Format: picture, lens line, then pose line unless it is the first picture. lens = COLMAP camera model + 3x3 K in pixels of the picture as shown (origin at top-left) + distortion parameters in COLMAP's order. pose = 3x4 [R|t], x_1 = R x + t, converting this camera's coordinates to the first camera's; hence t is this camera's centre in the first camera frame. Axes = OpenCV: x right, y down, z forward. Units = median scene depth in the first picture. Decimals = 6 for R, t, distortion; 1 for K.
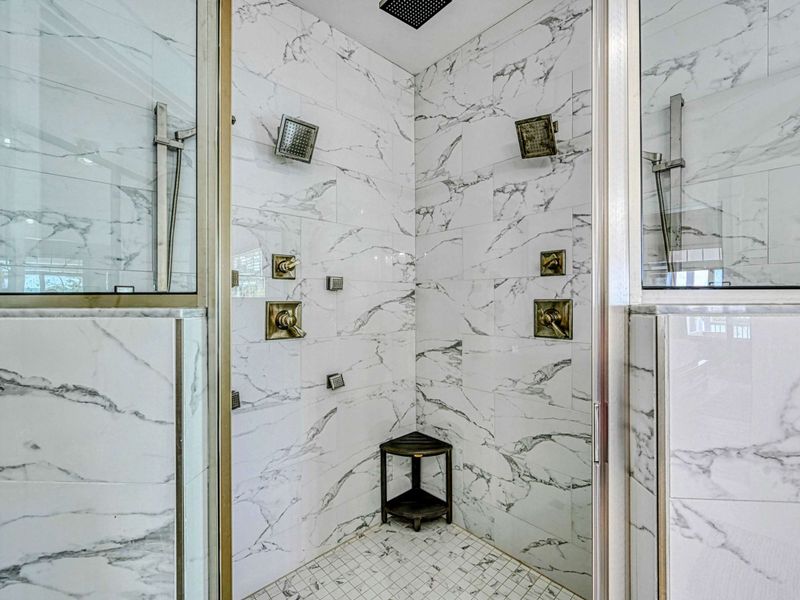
lens RADIAL K [[356.3, 0, 400.0], [0, 356.3, 300.0], [0, 0, 1]] dist [0.000440, 0.000004]
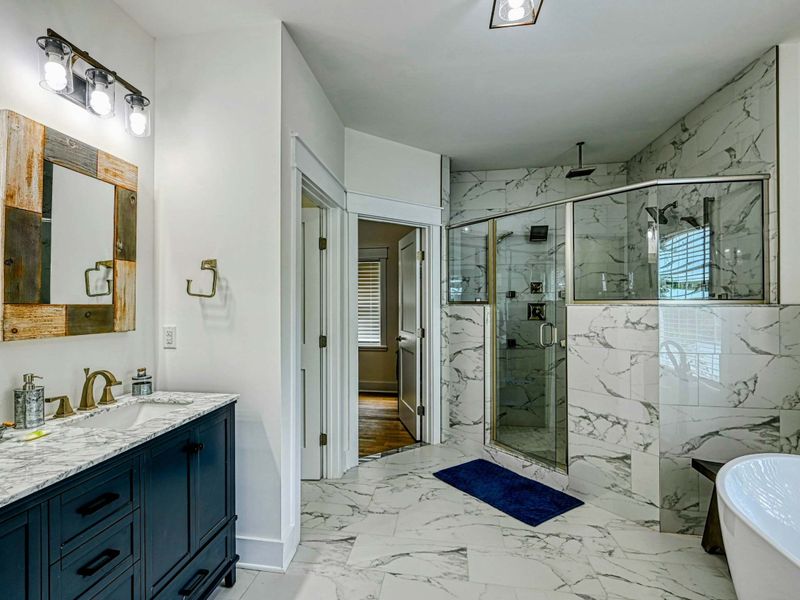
lens RADIAL K [[356.3, 0, 400.0], [0, 356.3, 300.0], [0, 0, 1]] dist [0.000440, 0.000004]
pose [[0.626400, -0.005359, -0.779483, 0.937658], [-0.001394, 0.999967, -0.007996, 0.001310], [0.779500, 0.006096, 0.626372, -1.134047]]
